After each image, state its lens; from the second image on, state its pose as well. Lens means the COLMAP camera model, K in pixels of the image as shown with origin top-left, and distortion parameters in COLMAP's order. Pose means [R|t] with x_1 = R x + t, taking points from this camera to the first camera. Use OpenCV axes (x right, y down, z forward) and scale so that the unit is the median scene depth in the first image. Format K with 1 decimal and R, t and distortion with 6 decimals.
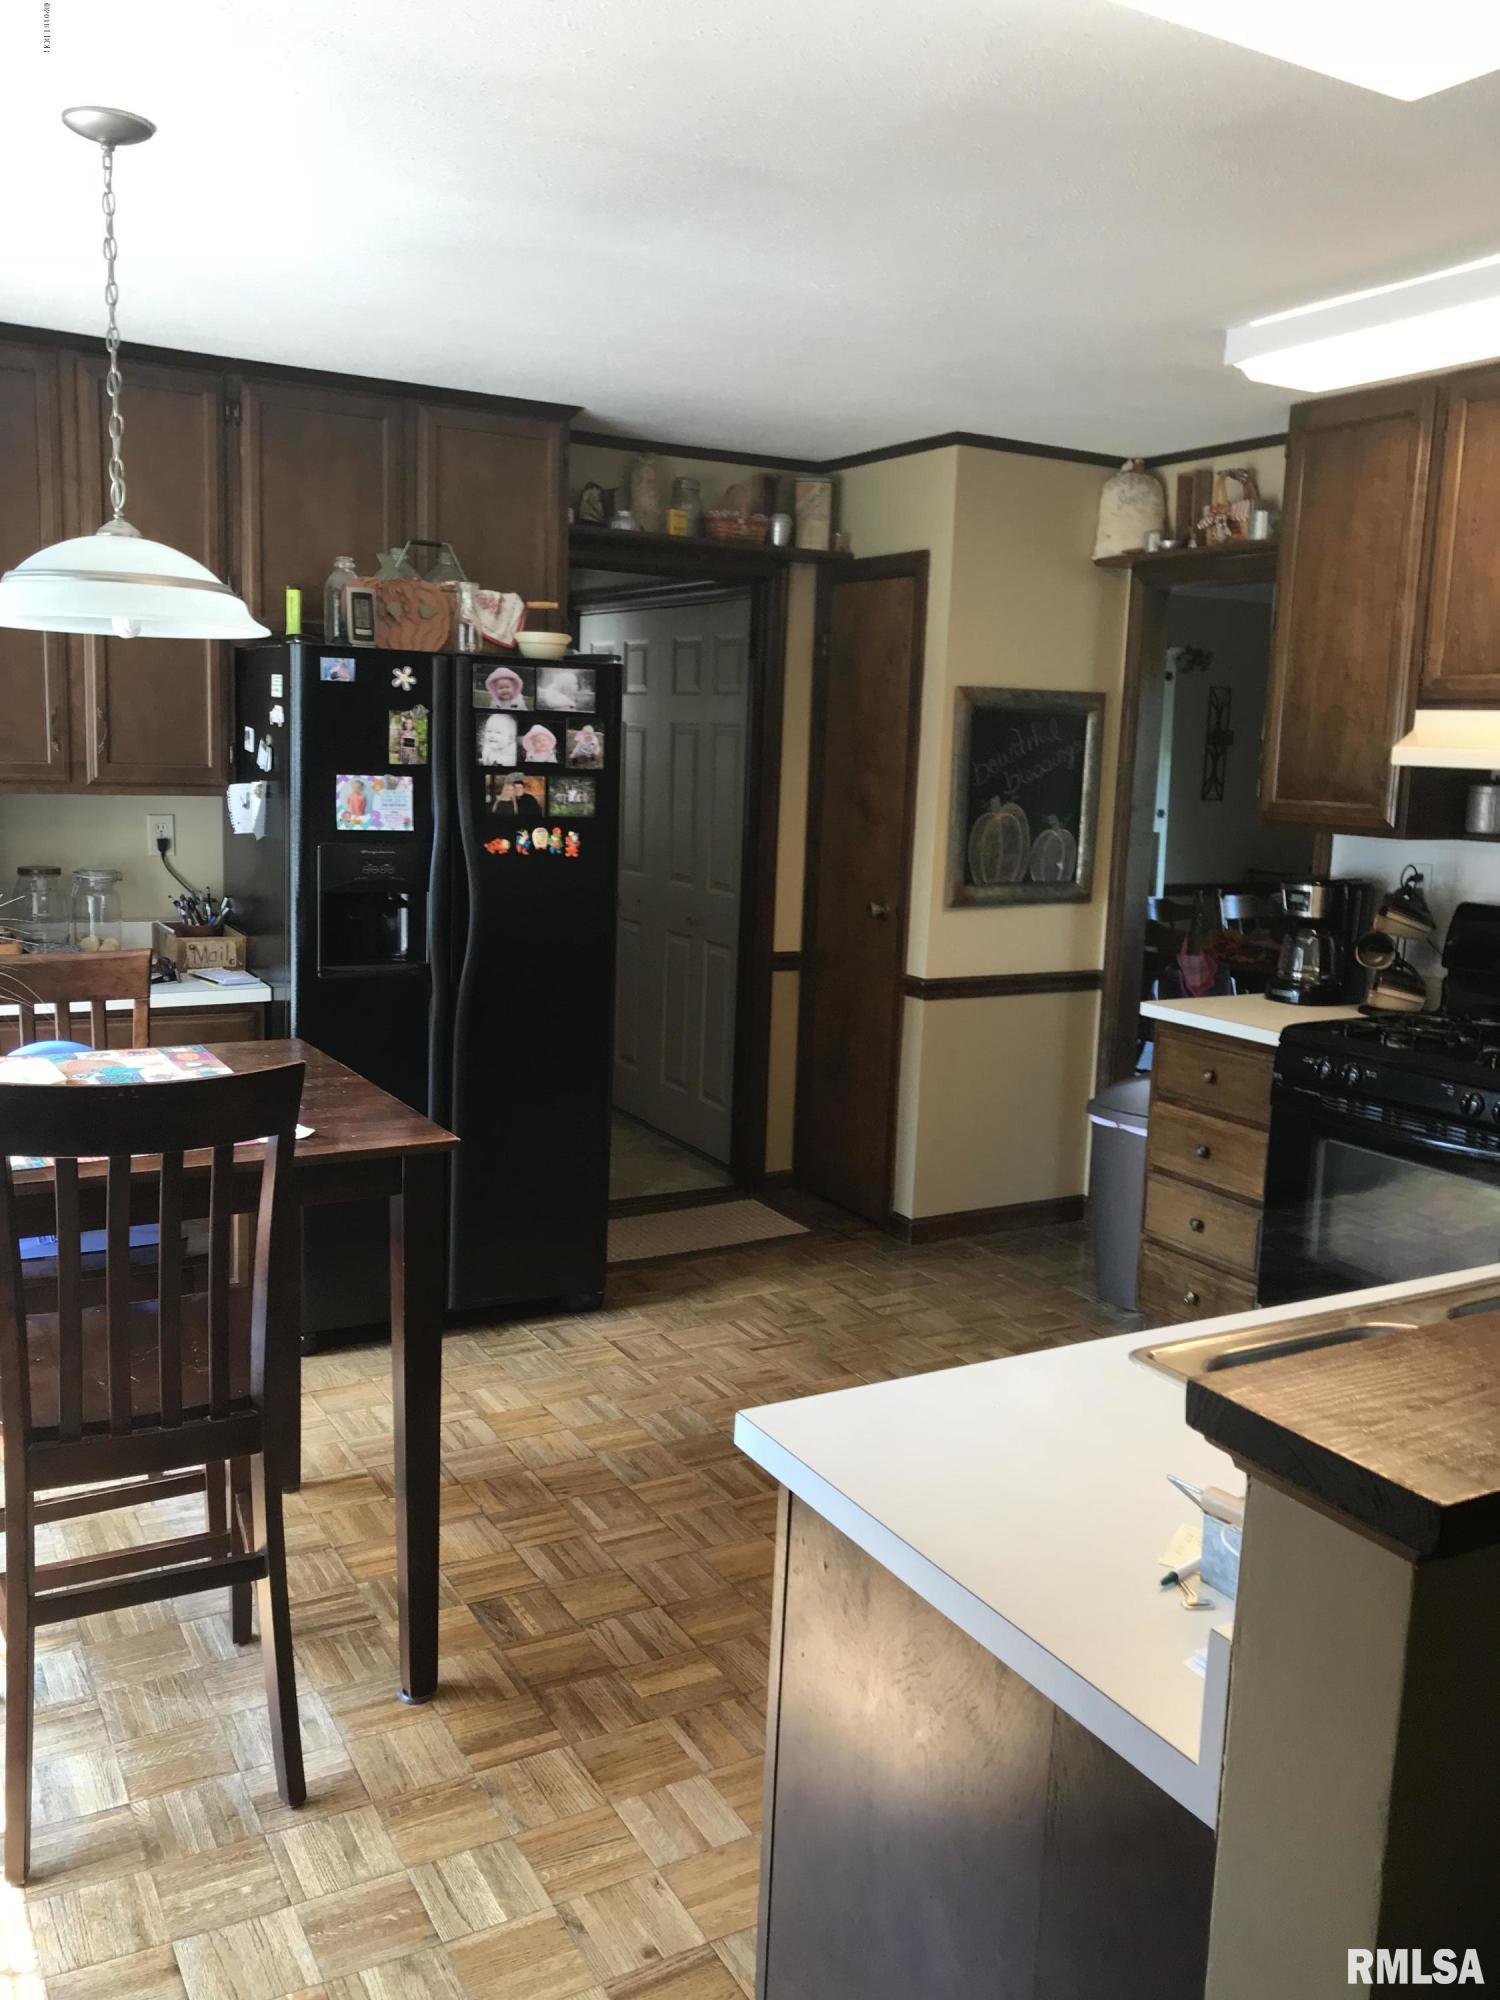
lens RADIAL K [[1658.1, 0, 754.0], [0, 1658.1, 995.8], [0, 0, 1]] dist [-0.007022, -0.000809]
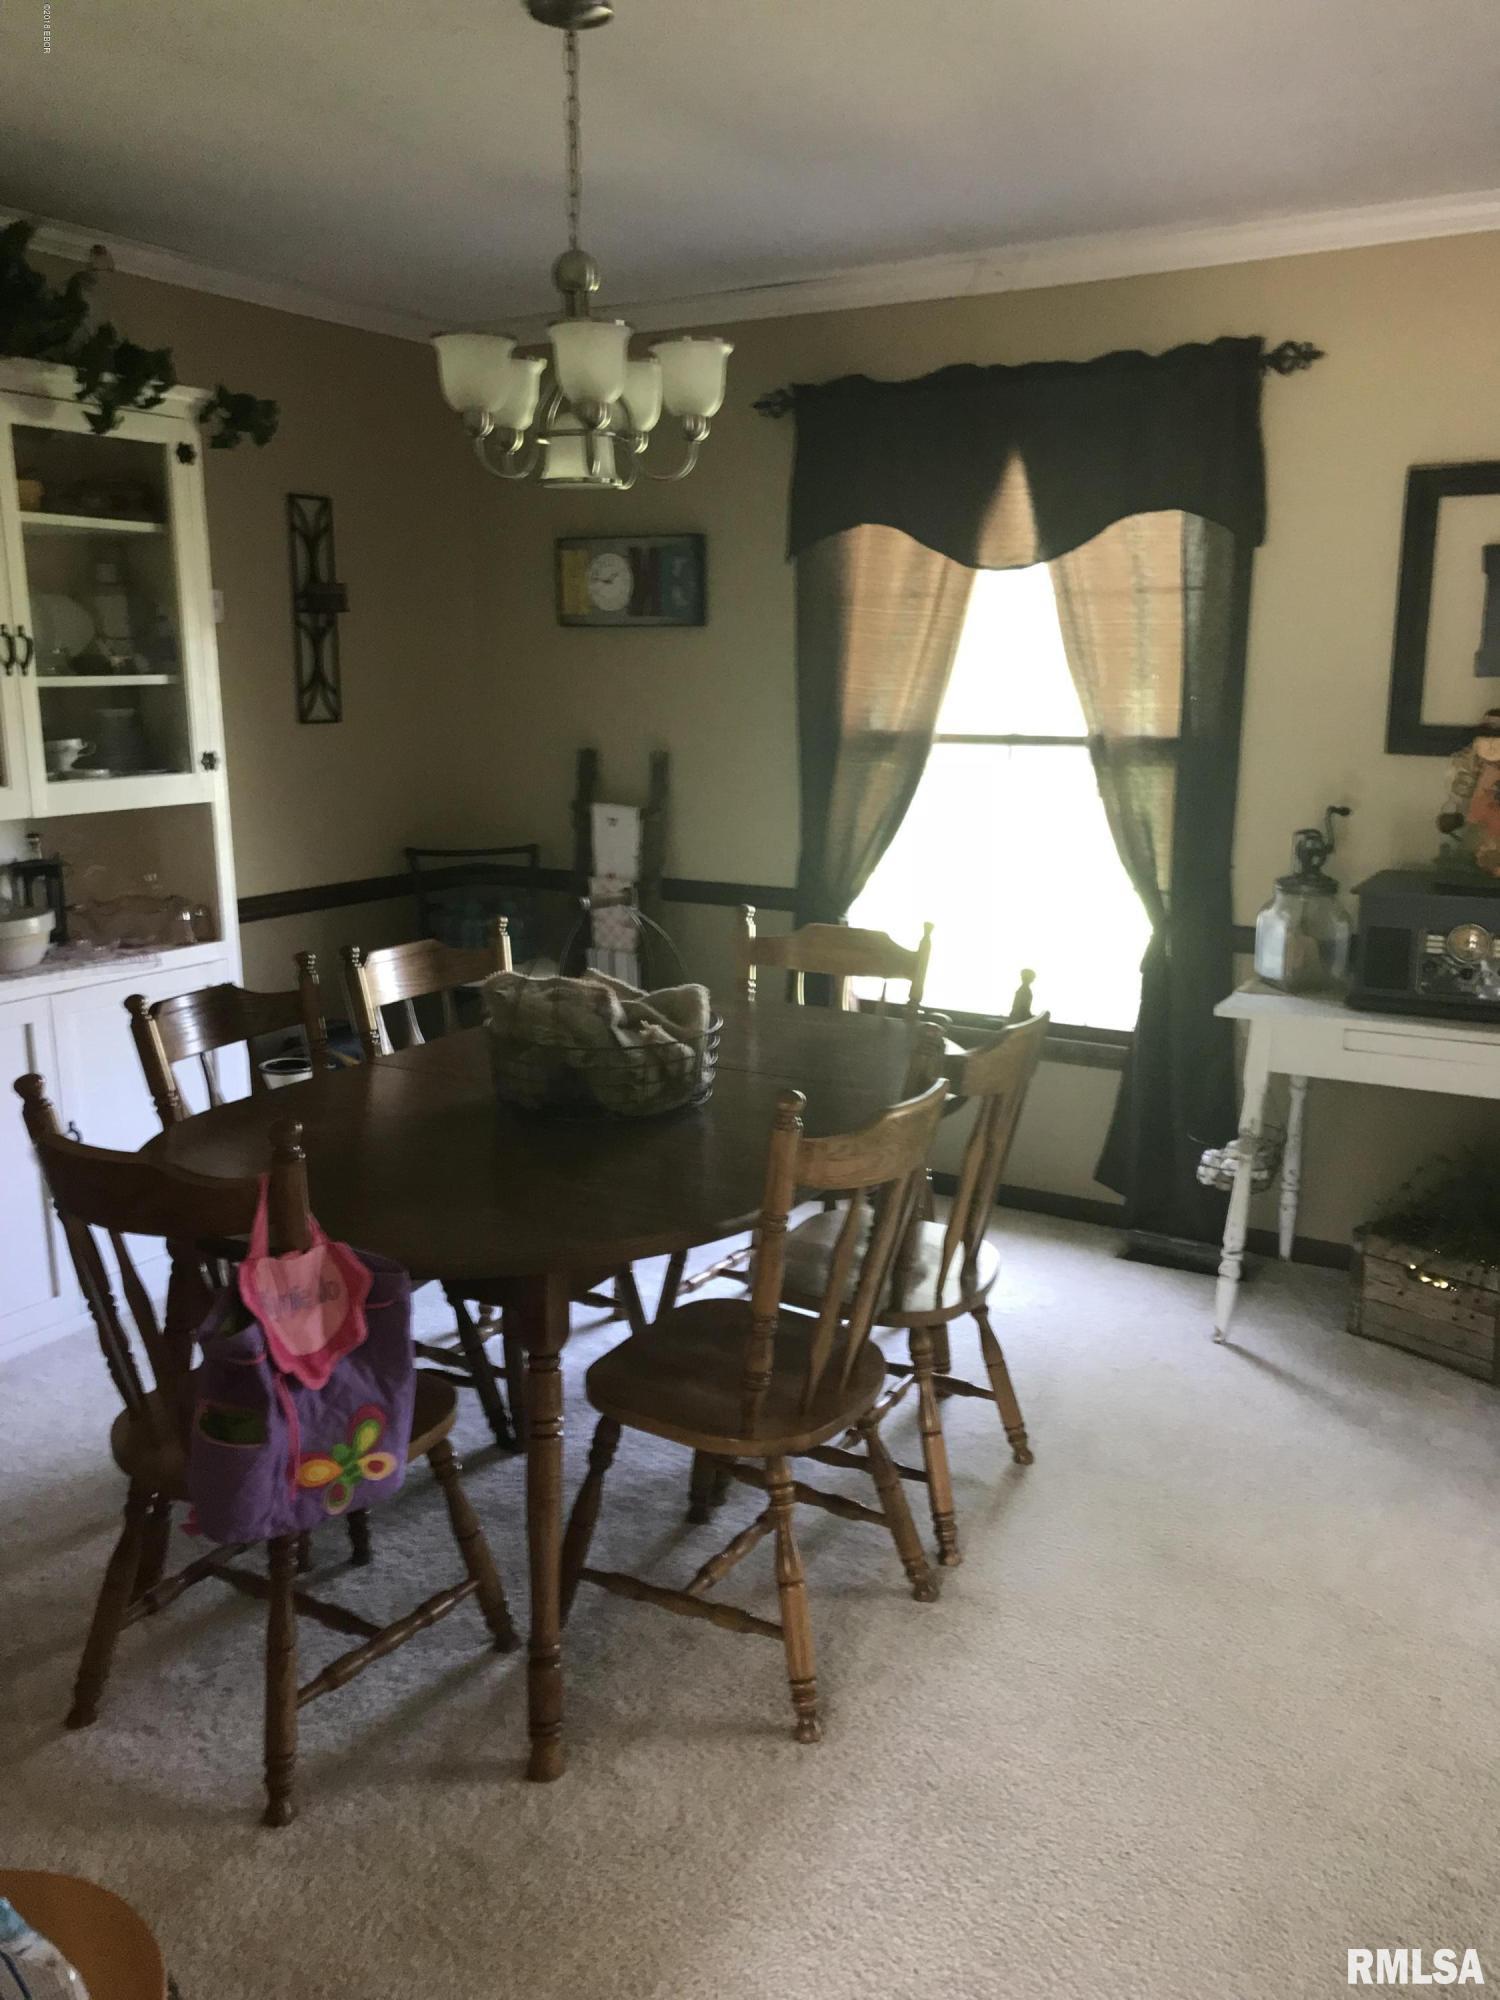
lens RADIAL K [[1658.1, 0, 751.7], [0, 1658.1, 998.2], [0, 0, 1]] dist [-0.007022, -0.000809]
pose [[0.873276, -0.131680, 0.469094, 0.153032], [0.106131, 0.991078, 0.080632, -0.065695], [-0.475526, -0.020628, 0.879460, 0.524020]]
